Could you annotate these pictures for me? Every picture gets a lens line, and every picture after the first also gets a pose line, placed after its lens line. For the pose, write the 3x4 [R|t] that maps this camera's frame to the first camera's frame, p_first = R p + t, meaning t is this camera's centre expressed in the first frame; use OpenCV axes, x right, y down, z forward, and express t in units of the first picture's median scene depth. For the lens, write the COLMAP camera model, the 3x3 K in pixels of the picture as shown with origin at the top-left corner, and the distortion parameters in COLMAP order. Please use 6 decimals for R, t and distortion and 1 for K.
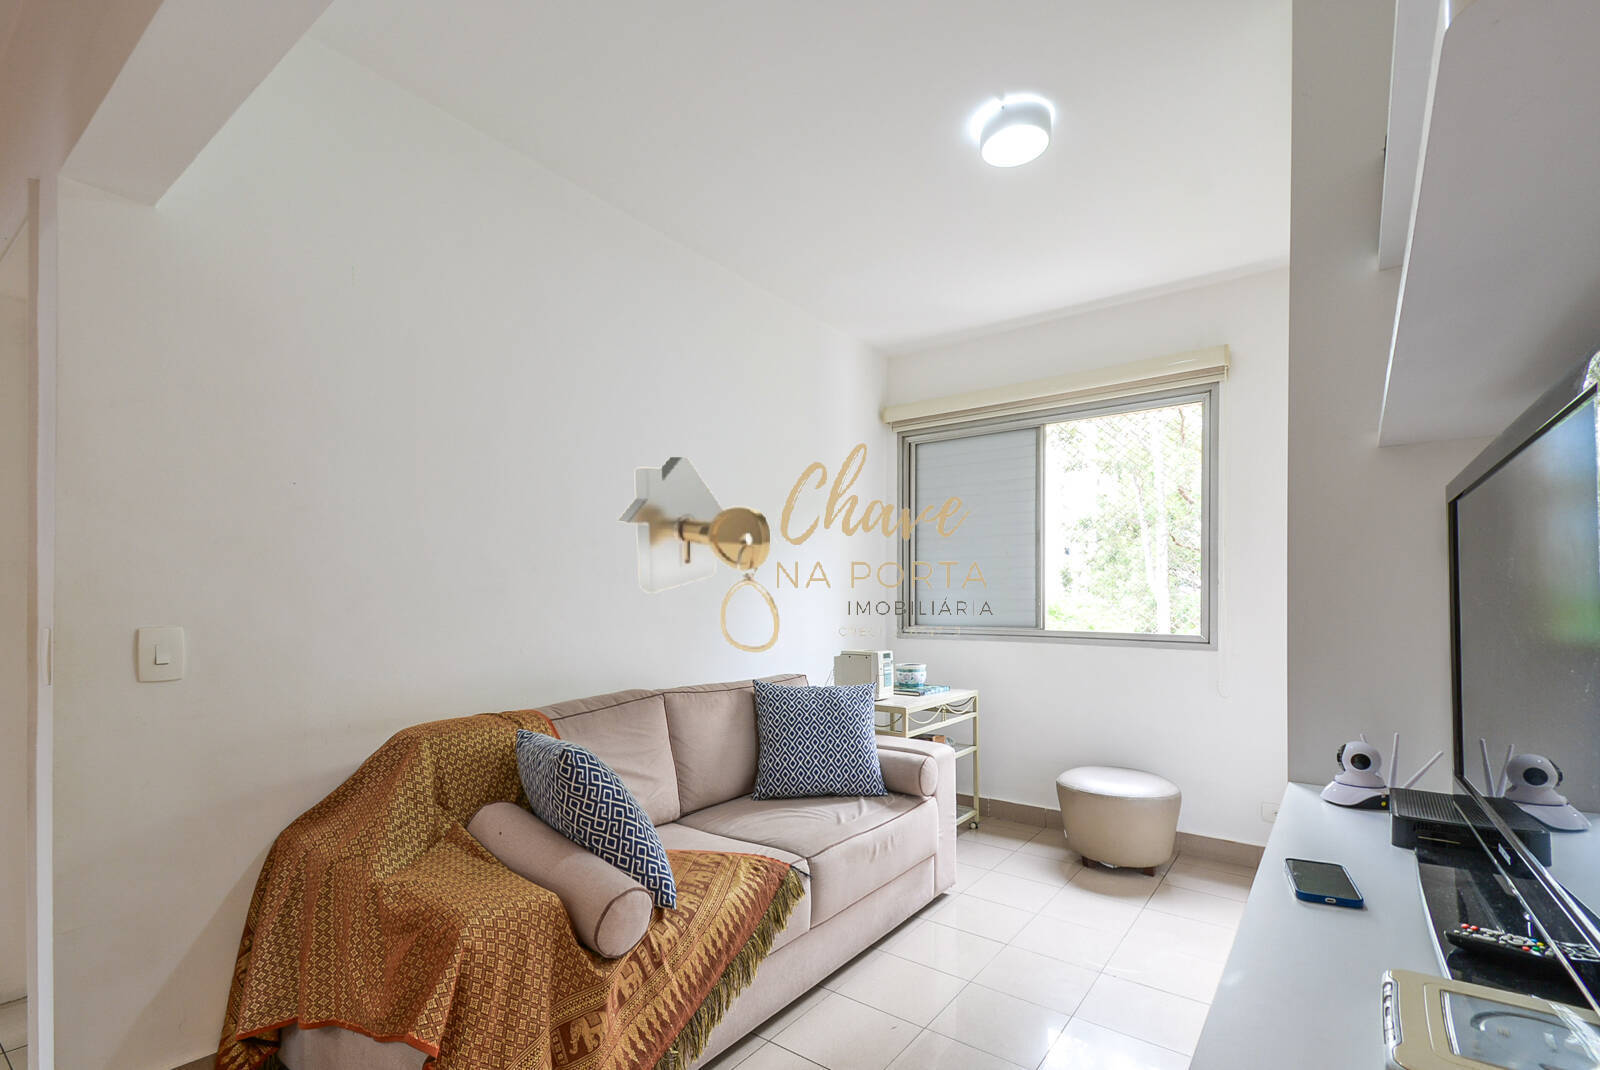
lens RADIAL K [[705.4, 0, 797.1], [0, 705.4, 603.3], [0, 0, 1]] dist [0.000035, -0.017679]
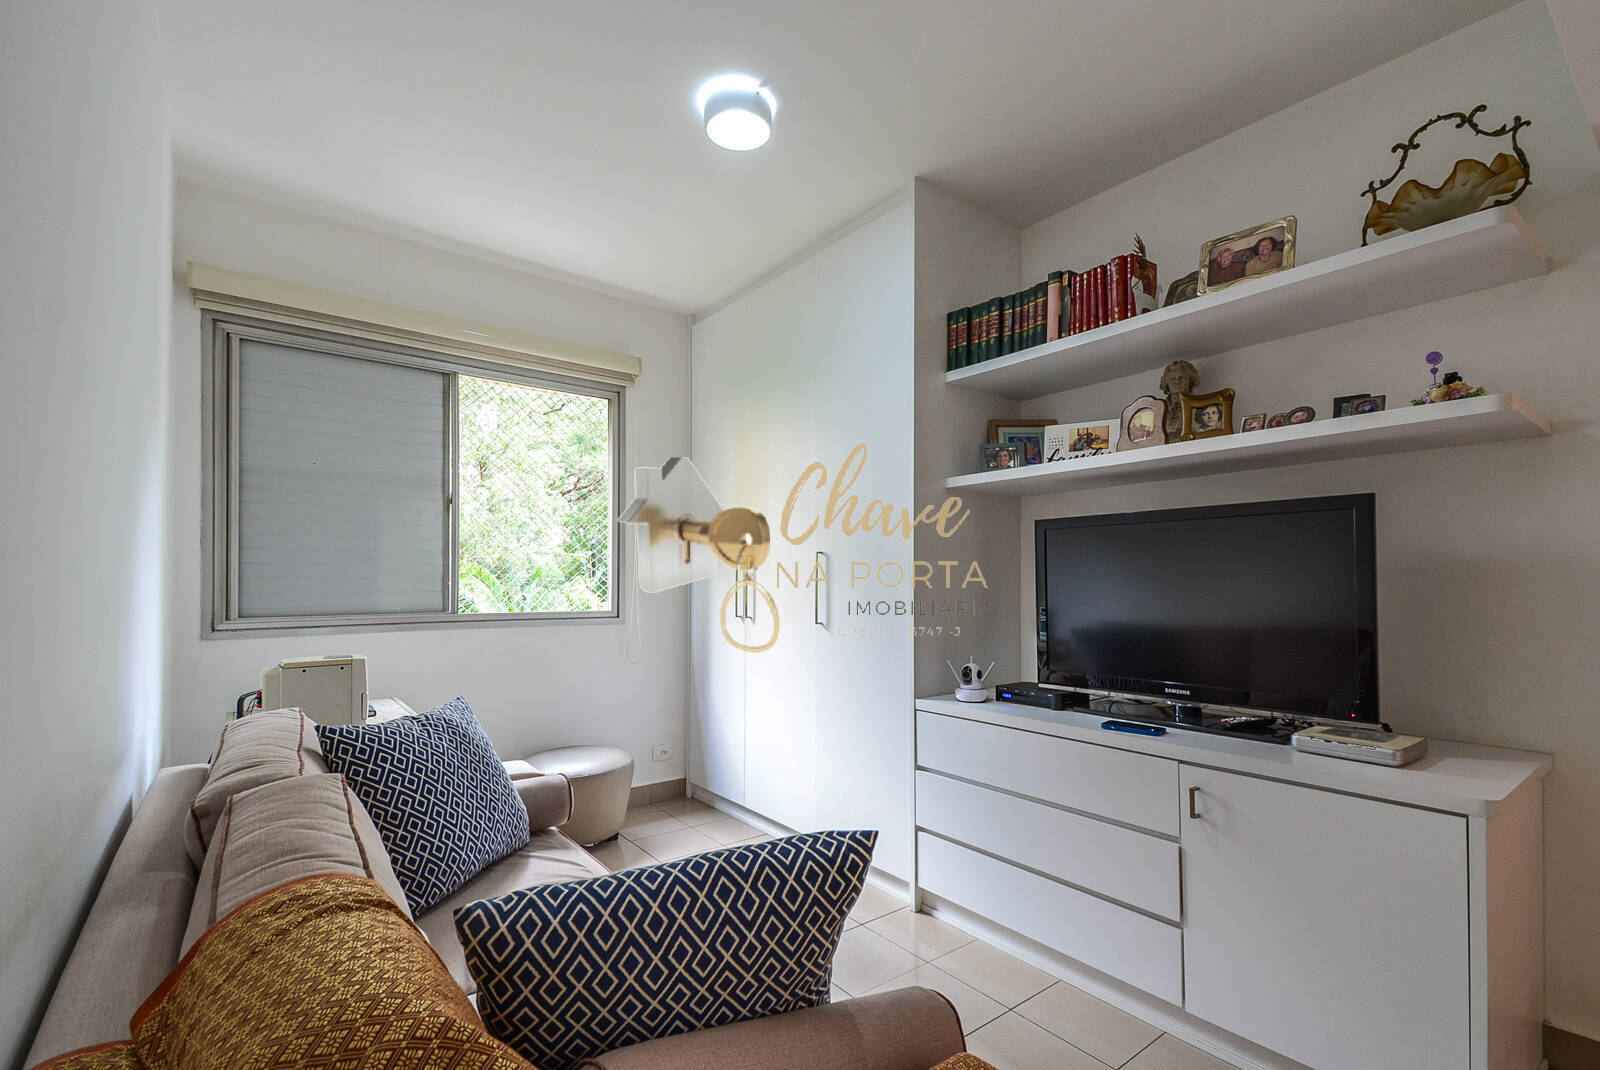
lens RADIAL K [[713.6, 0, 801.8], [0, 713.6, 574.2], [0, 0, 1]] dist [0.026460, -0.017137]
pose [[0.242312, 0.008296, 0.970163, -0.393287], [0.006272, 0.999929, -0.010117, 0.000993], [-0.970178, 0.008537, 0.242243, 0.387488]]
